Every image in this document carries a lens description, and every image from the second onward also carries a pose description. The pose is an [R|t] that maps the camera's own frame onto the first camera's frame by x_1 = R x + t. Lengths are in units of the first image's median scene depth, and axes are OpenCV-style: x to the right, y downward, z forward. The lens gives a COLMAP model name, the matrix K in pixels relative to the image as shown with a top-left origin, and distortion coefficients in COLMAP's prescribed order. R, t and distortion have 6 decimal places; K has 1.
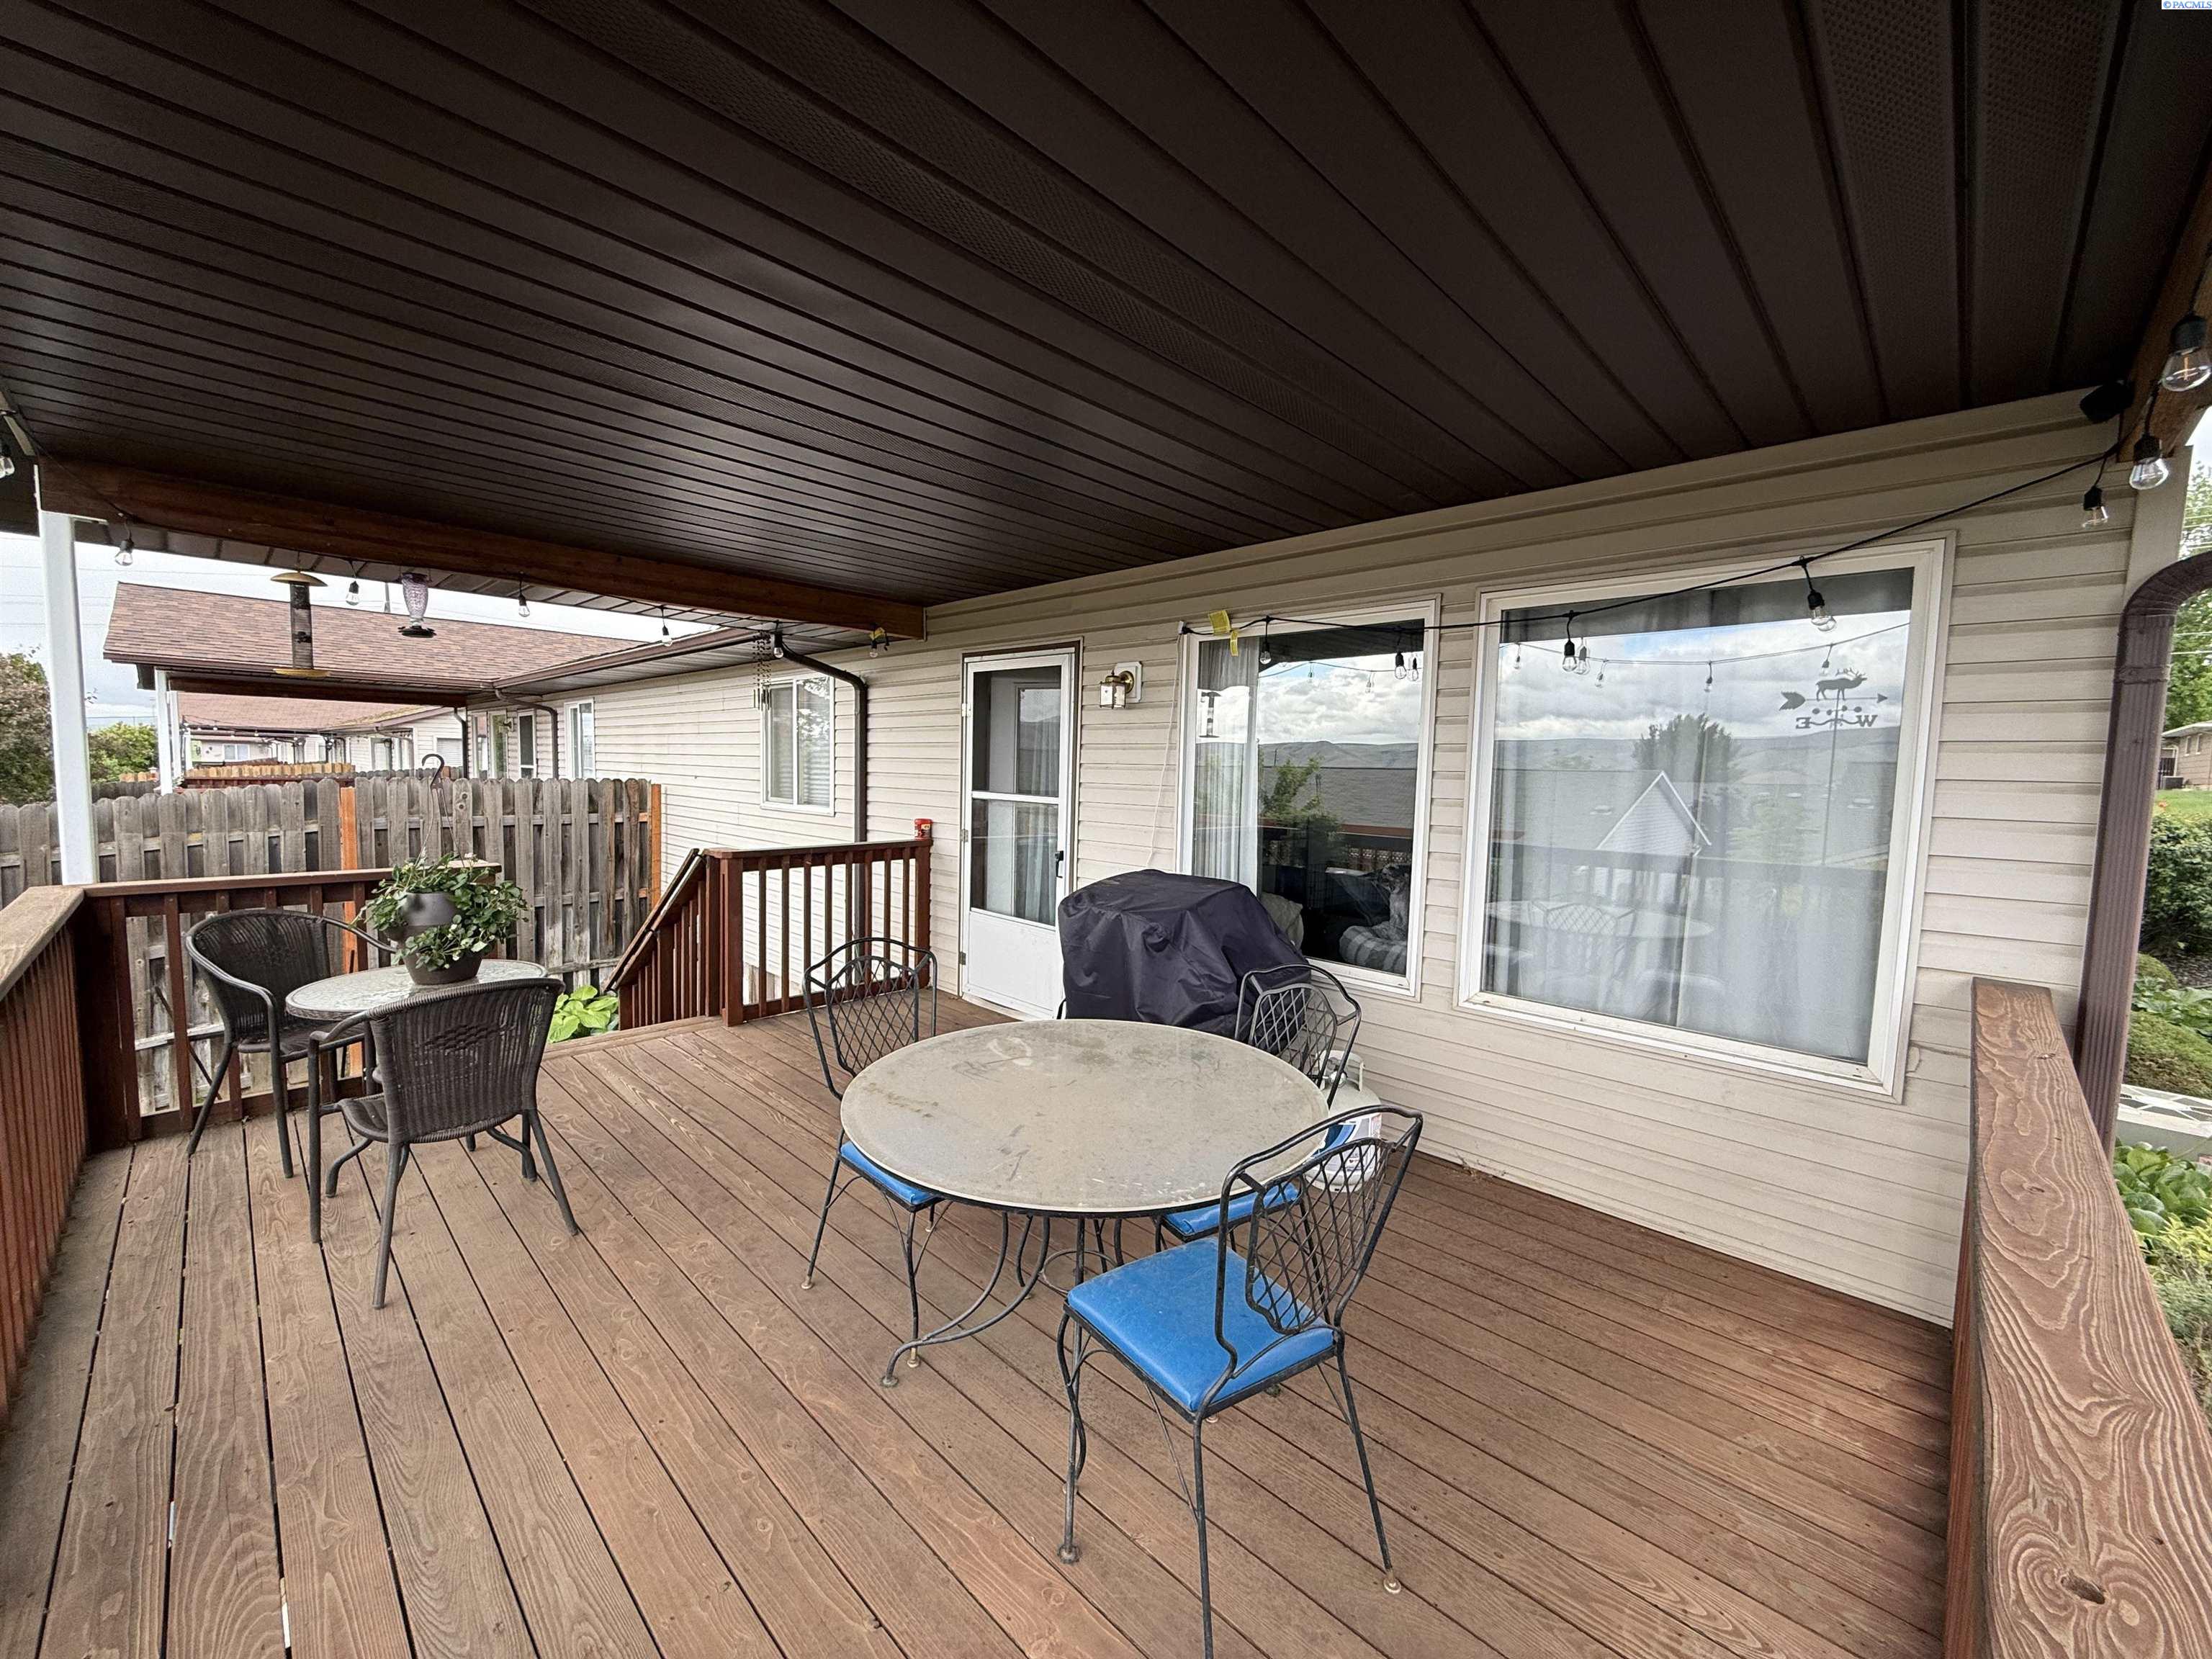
lens RADIAL K [[889.2, 0, 1106.0], [0, 889.2, 829.5], [0, 0, 1]] dist [0.000511, 0.000002]
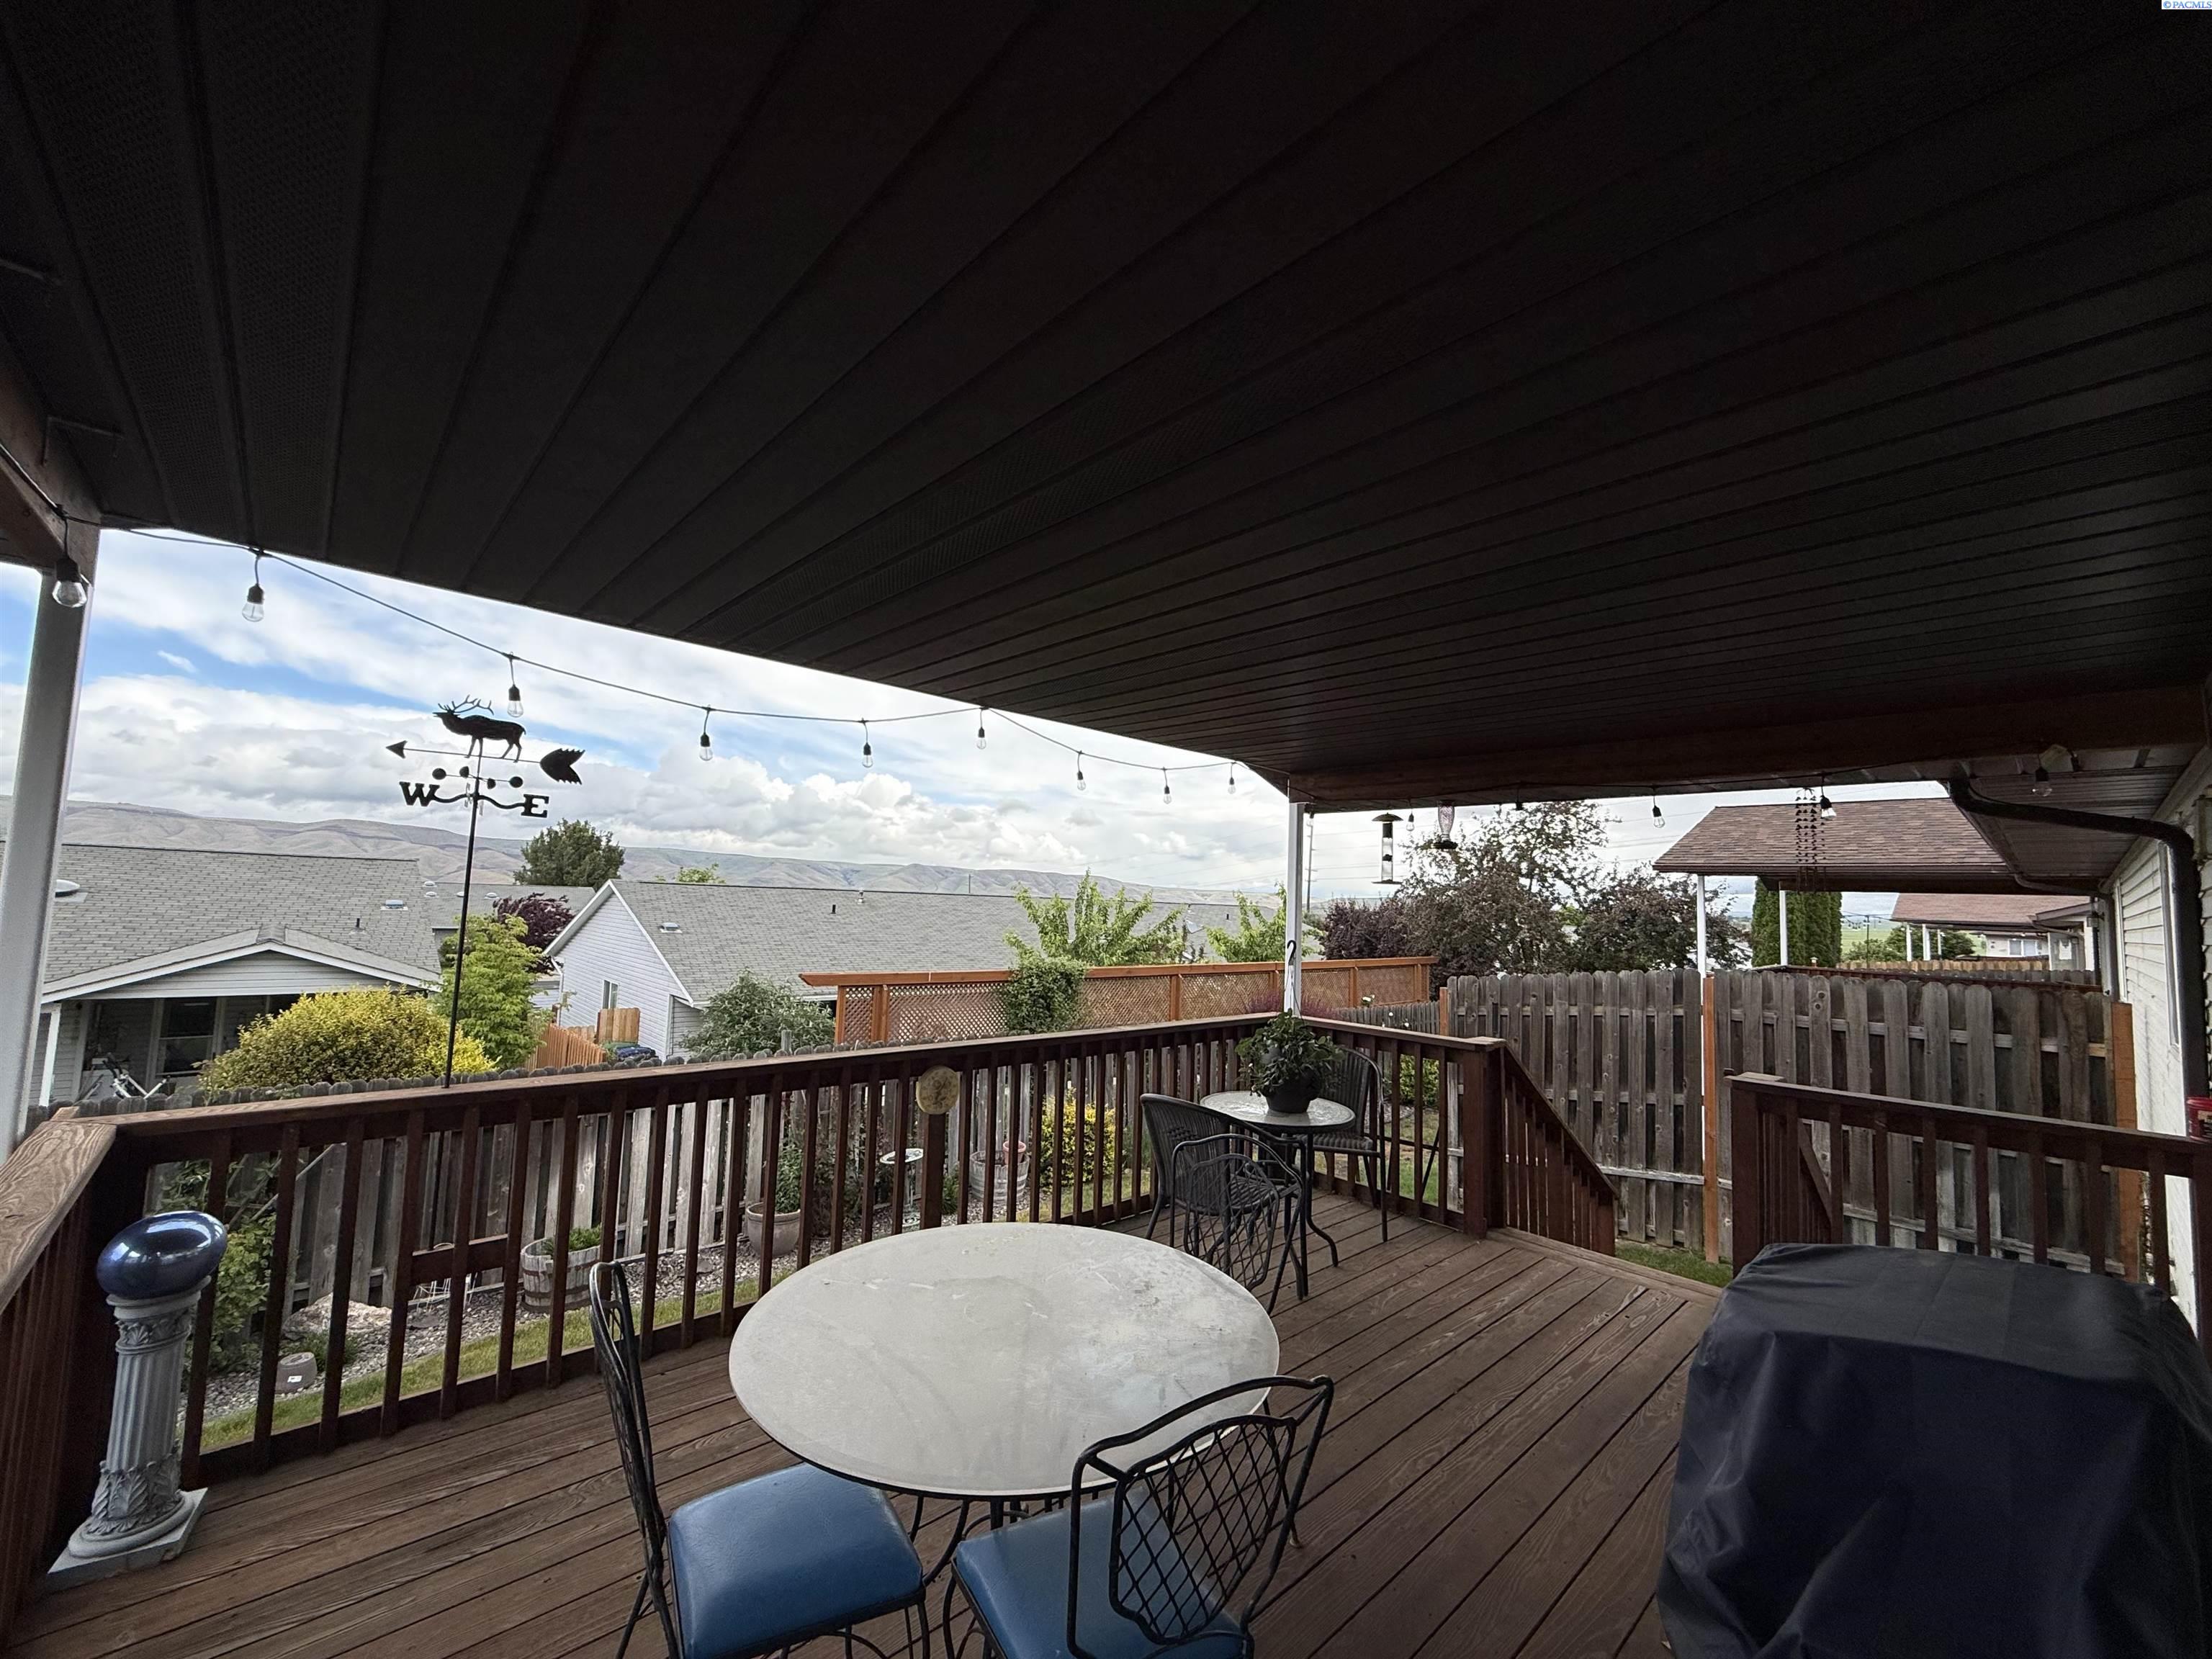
lens RADIAL K [[898.9, 0, 1104.7], [0, 898.9, 839.5], [0, 0, 1]] dist [0.007913, 0.000388]
pose [[-0.034316, -0.095144, -0.994872, 0.276460], [-0.109384, 0.989836, -0.090889, -0.034881], [0.993407, 0.105704, -0.044374, 0.324458]]
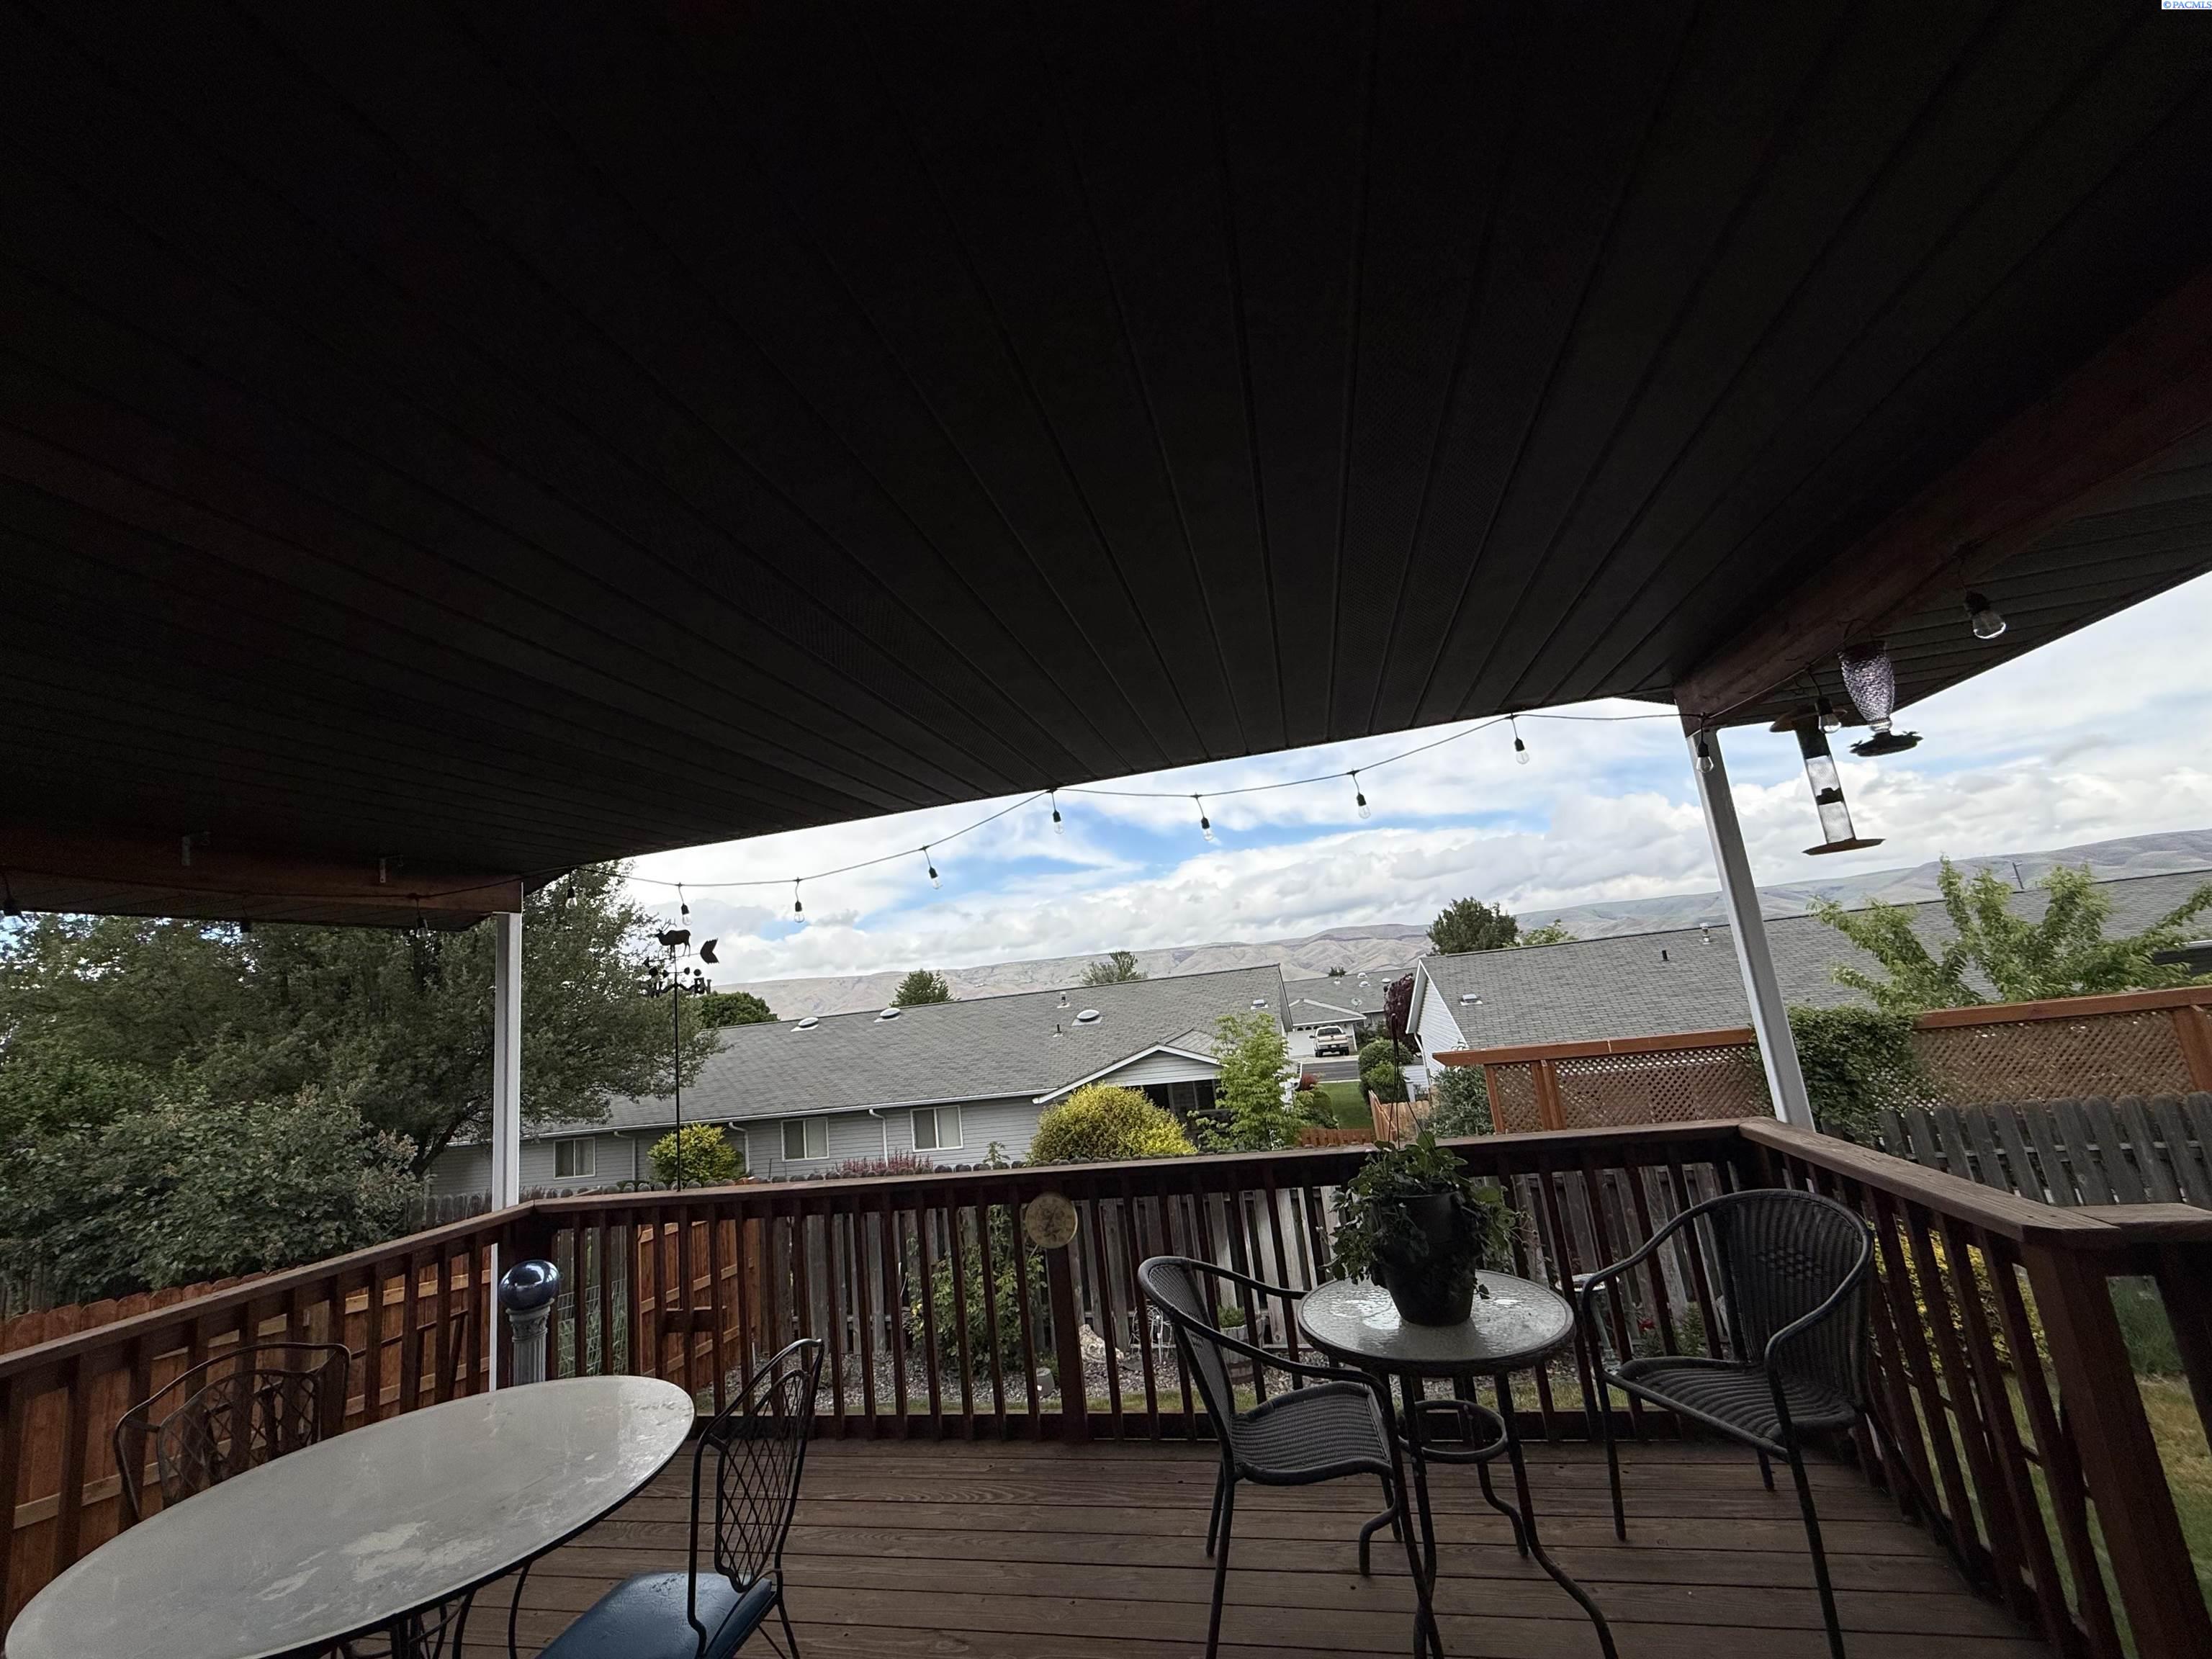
lens RADIAL K [[898.9, 0, 1104.7], [0, 898.9, 839.5], [0, 0, 1]] dist [0.007913, 0.000388]
pose [[-0.859259, -0.018865, -0.511193, -0.033100], [0.052513, 0.990787, -0.124832, -0.064409], [0.508838, -0.134107, -0.850352, 0.661787]]
